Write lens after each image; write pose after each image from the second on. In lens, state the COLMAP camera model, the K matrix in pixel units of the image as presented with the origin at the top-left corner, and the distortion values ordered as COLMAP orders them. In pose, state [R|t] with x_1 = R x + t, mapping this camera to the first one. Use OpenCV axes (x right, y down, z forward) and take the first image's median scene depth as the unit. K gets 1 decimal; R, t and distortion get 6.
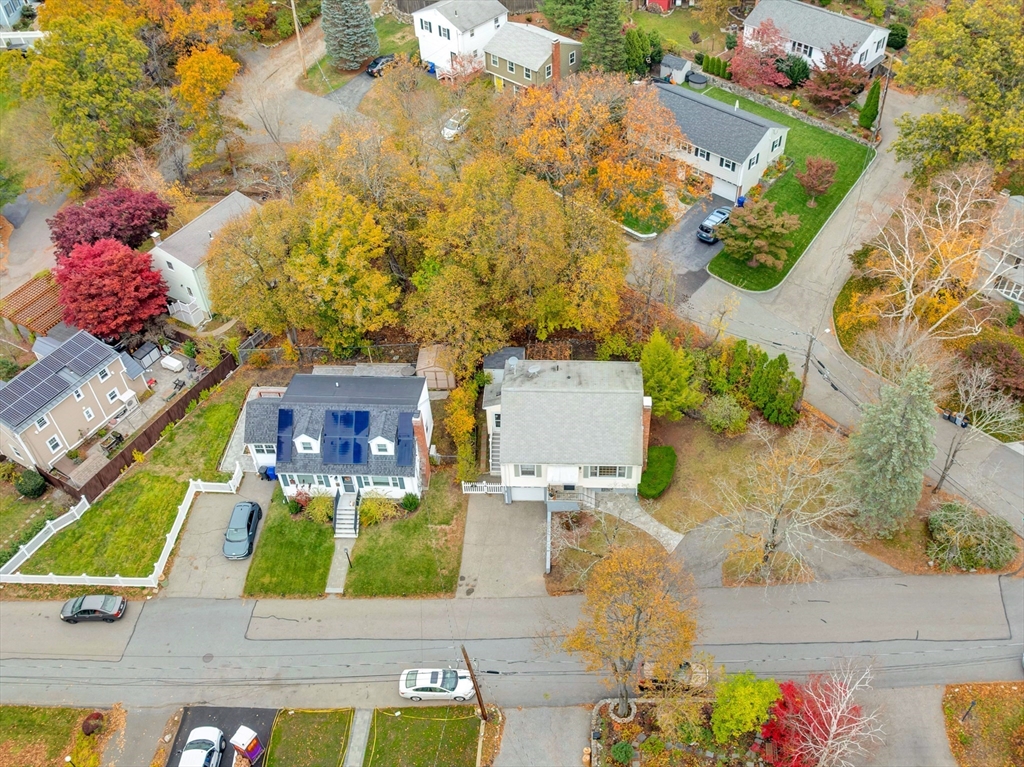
lens RADIAL K [[859.5, 0, 511.3], [0, 859.5, 386.4], [0, 0, 1]] dist [-0.043808, -0.007697]
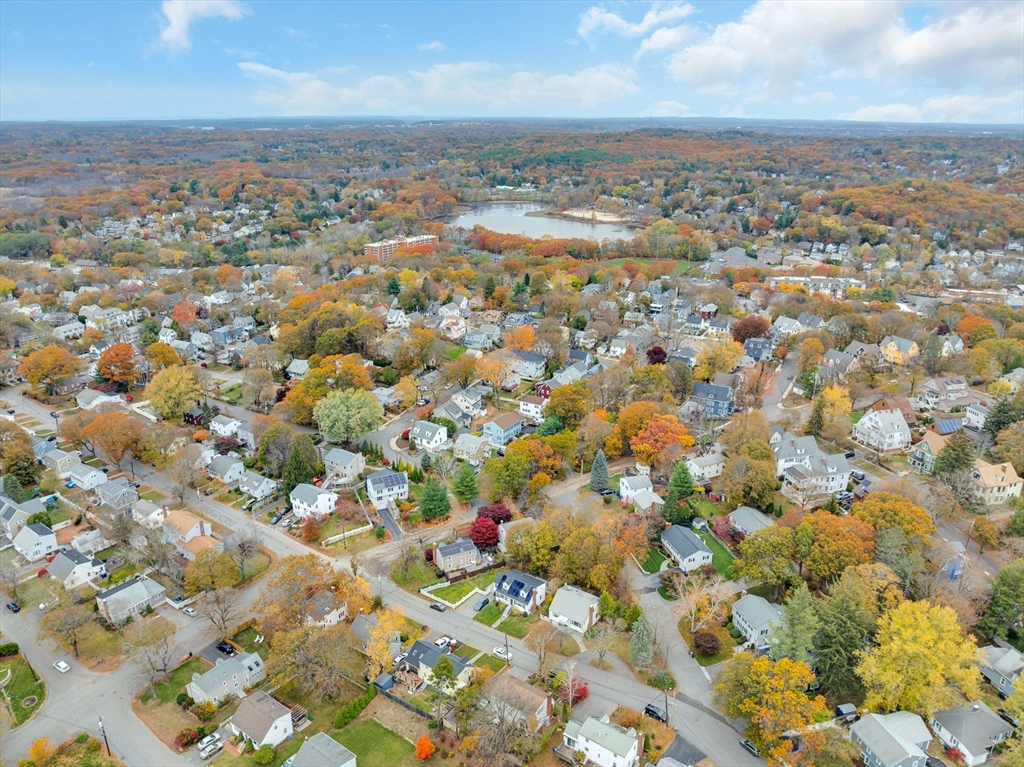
lens RADIAL K [[859.5, 0, 512.6], [0, 859.5, 383.7], [0, 0, 1]] dist [-0.043808, -0.007697]
pose [[0.806545, 0.193996, -0.558436, 1.509420], [-0.409588, 0.864535, -0.291233, 0.345166], [0.426289, 0.463621, 0.776745, -1.997854]]
